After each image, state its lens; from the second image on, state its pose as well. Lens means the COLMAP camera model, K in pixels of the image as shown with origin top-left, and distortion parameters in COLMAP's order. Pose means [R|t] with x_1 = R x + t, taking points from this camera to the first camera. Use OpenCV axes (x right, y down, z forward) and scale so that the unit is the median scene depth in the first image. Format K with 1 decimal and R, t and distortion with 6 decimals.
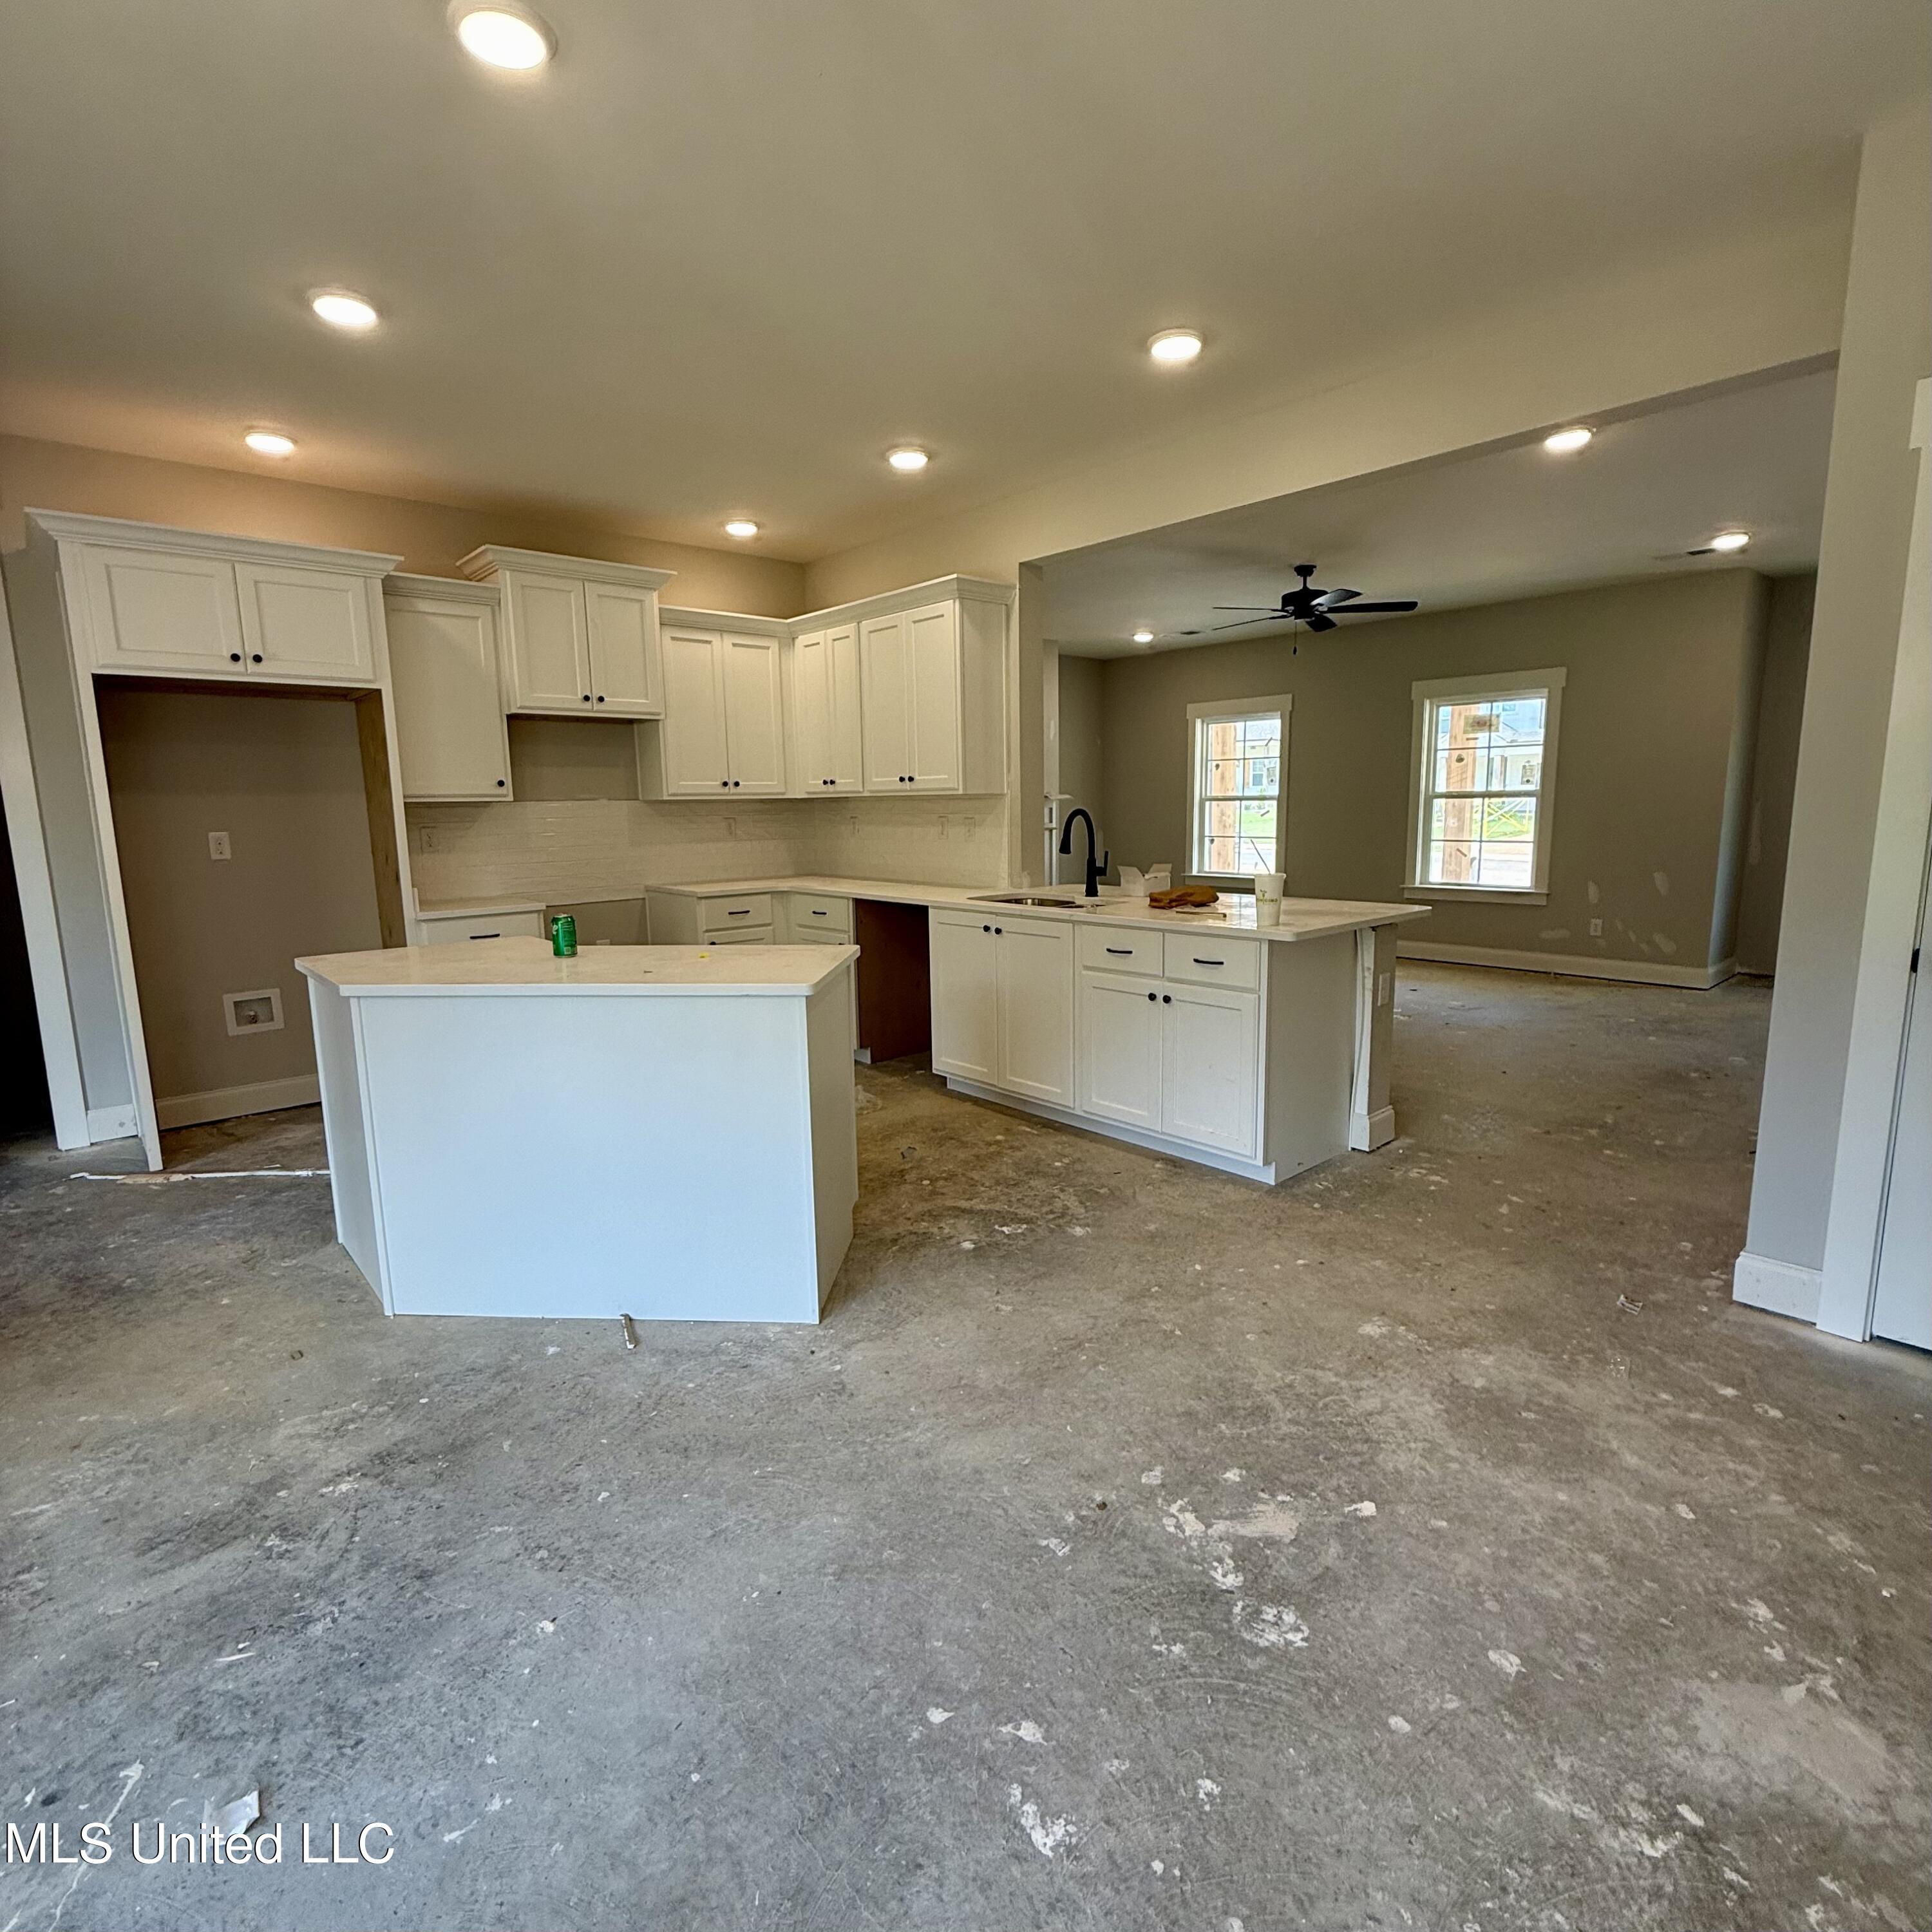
lens RADIAL K [[1013.7, 0, 968.6], [0, 1013.7, 963.5], [0, 0, 1]] dist [-0.001502, -0.001149]
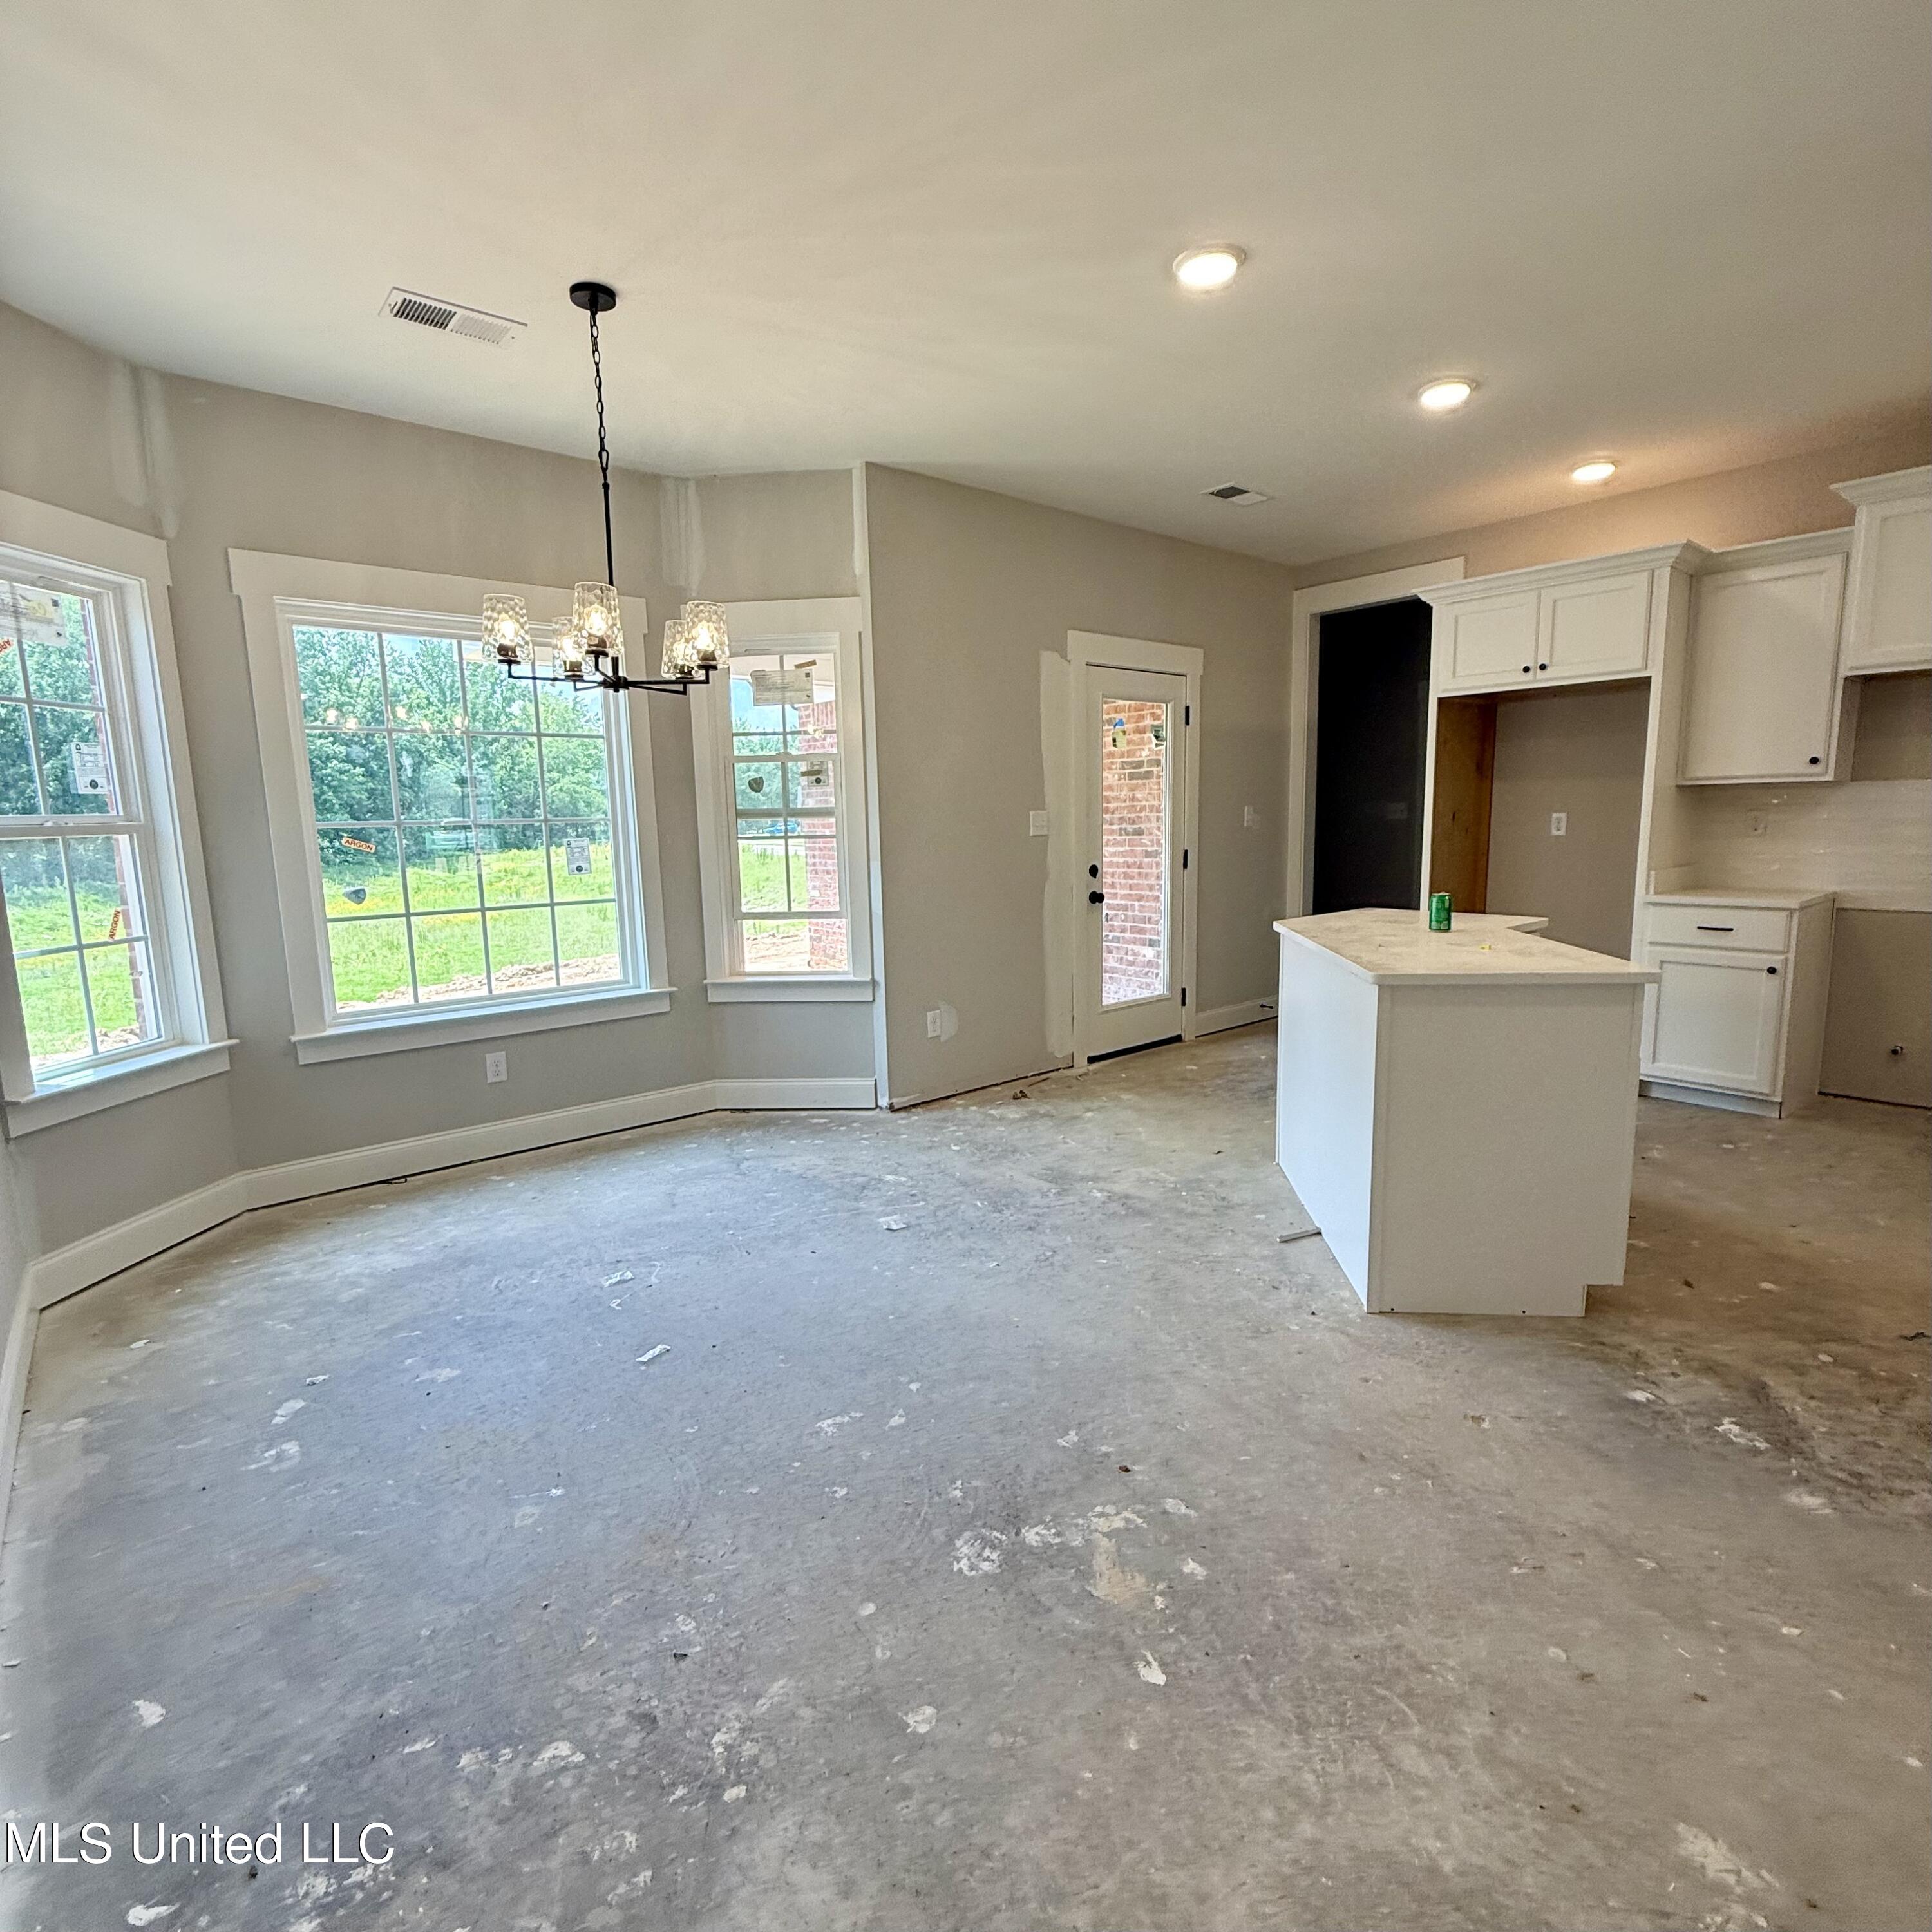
lens RADIAL K [[1013.7, 0, 968.6], [0, 1013.7, 963.5], [0, 0, 1]] dist [-0.001502, -0.001149]
pose [[-0.023915, 0.161163, -0.986638, 1.002558], [-0.135087, 0.977348, 0.162919, -0.117942], [0.990545, 0.137178, -0.001602, 0.706066]]
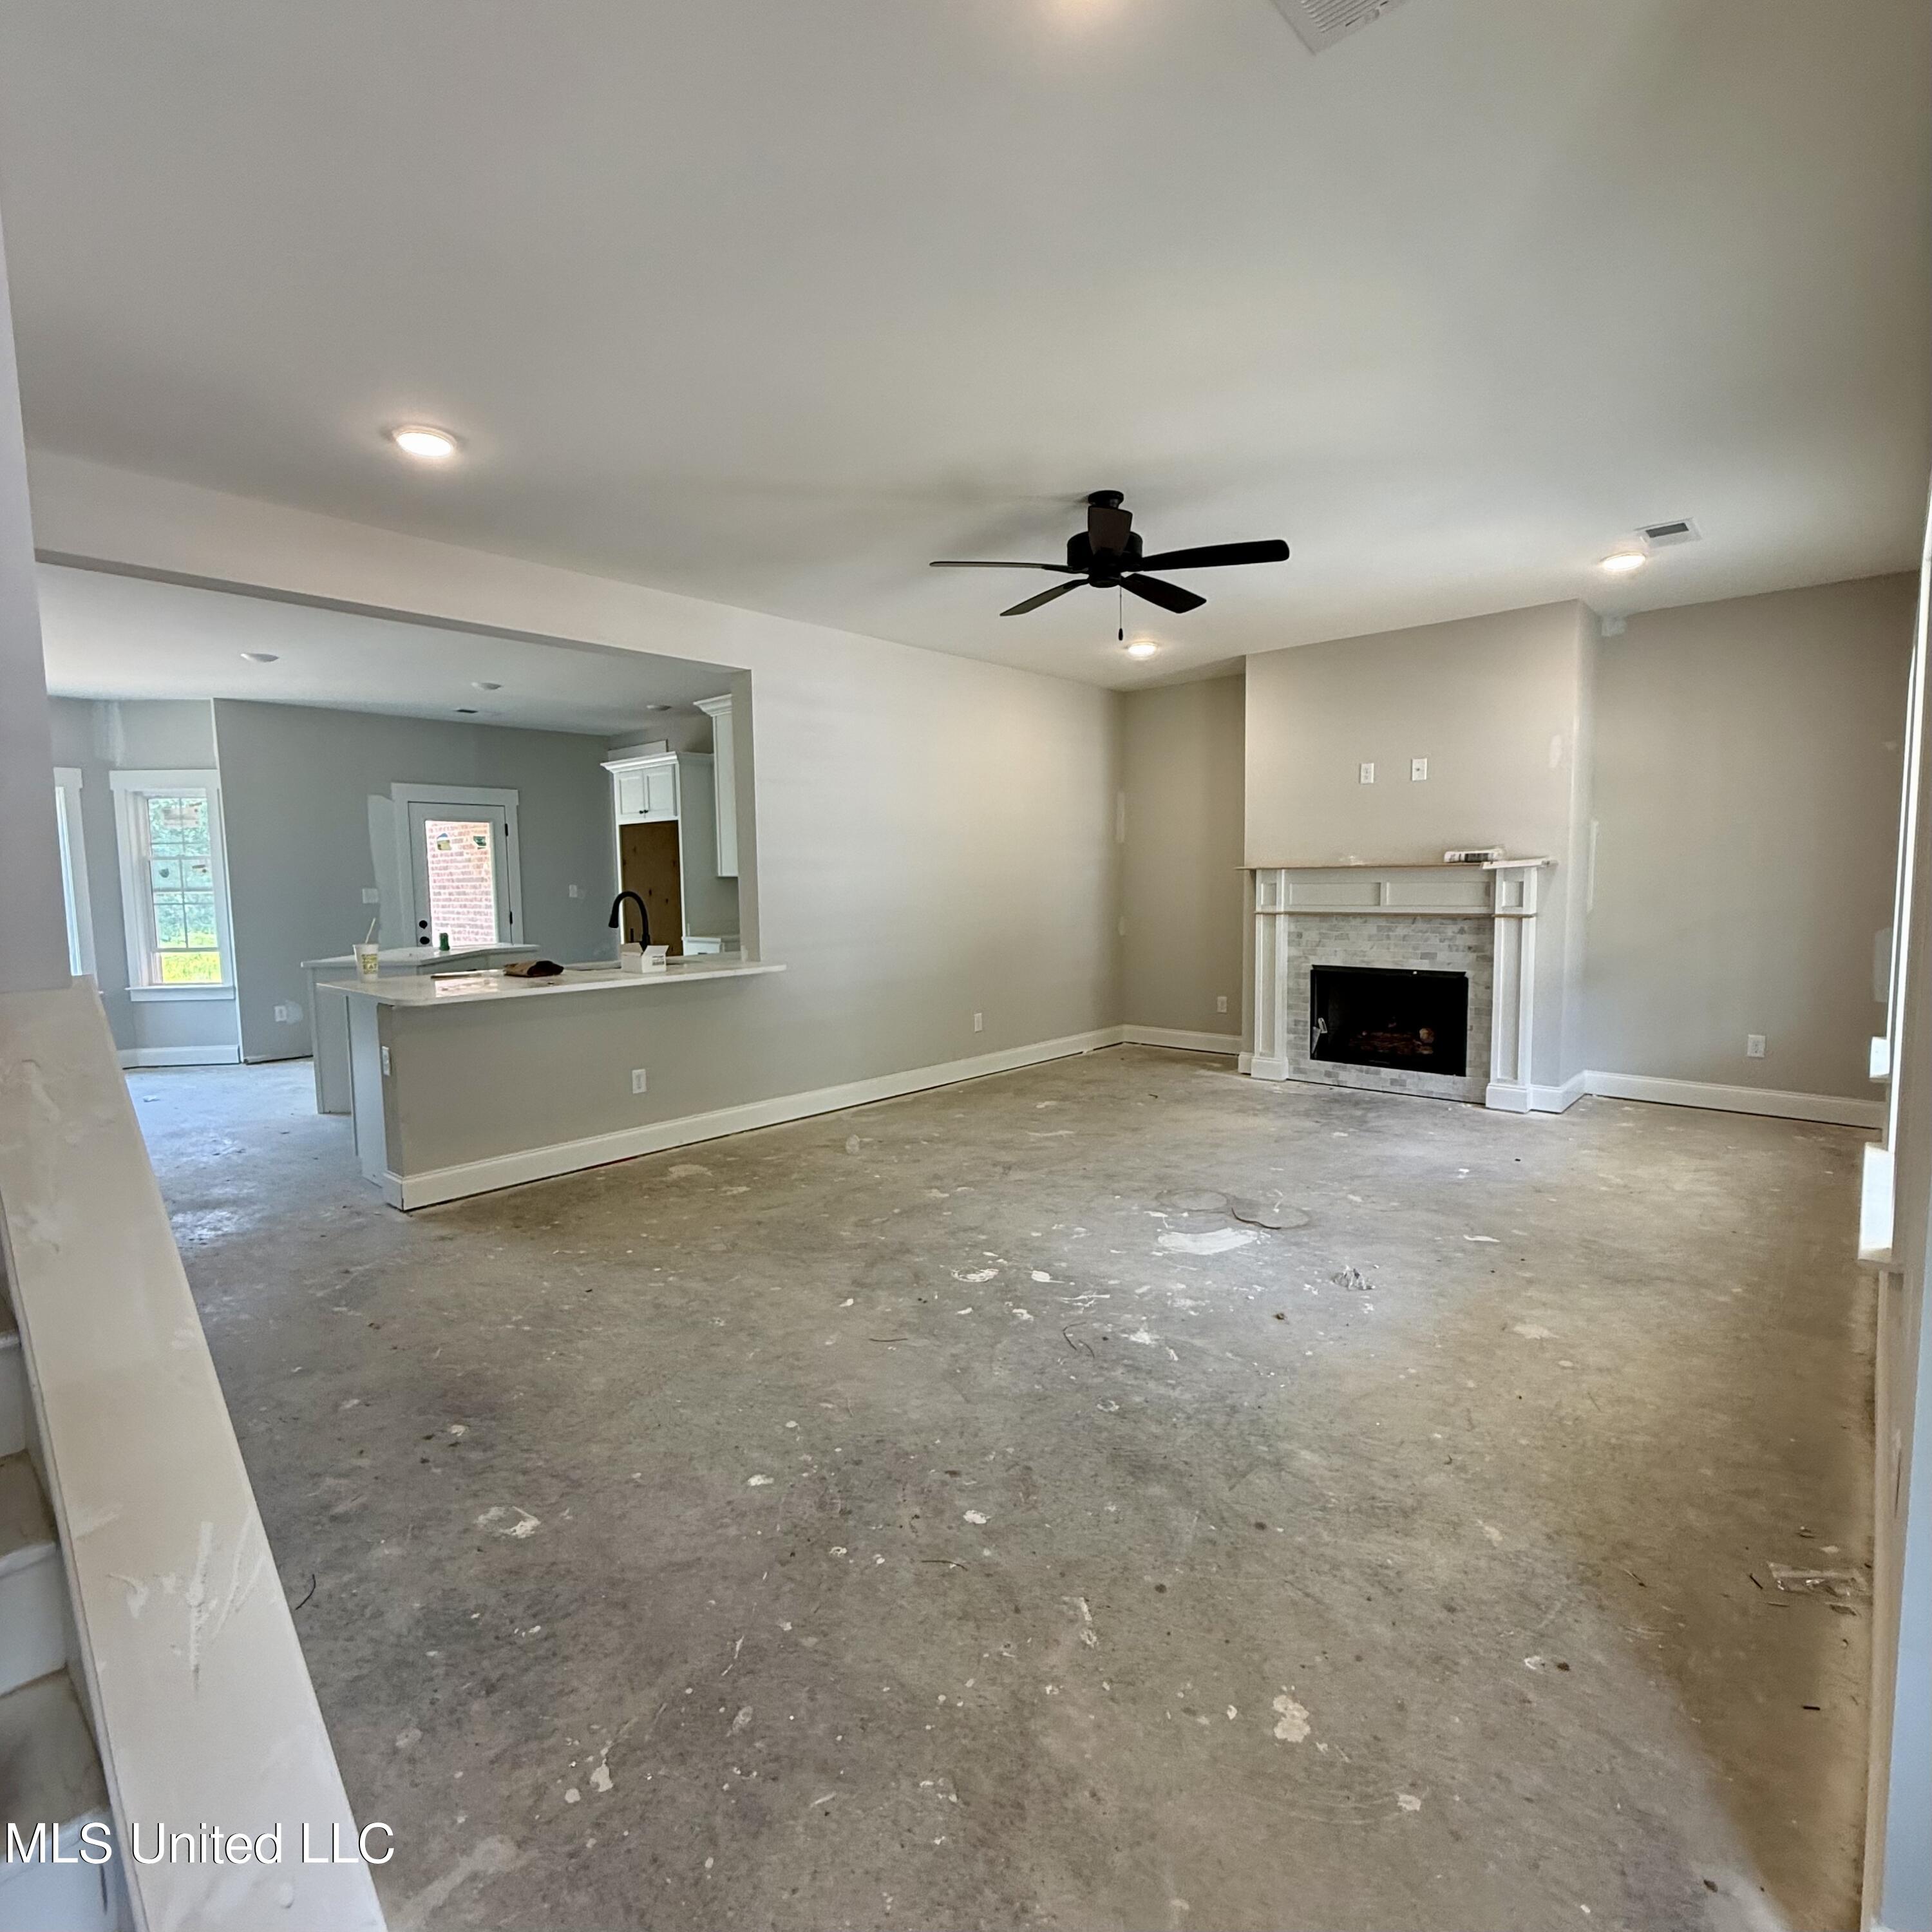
lens RADIAL K [[1013.7, 0, 968.6], [0, 1013.7, 963.5], [0, 0, 1]] dist [-0.001502, -0.001149]
pose [[0.116469, 0.098271, -0.988321, 2.887511], [-0.141451, 0.986591, 0.081430, -0.478809], [0.983070, 0.130315, 0.128808, 2.711535]]
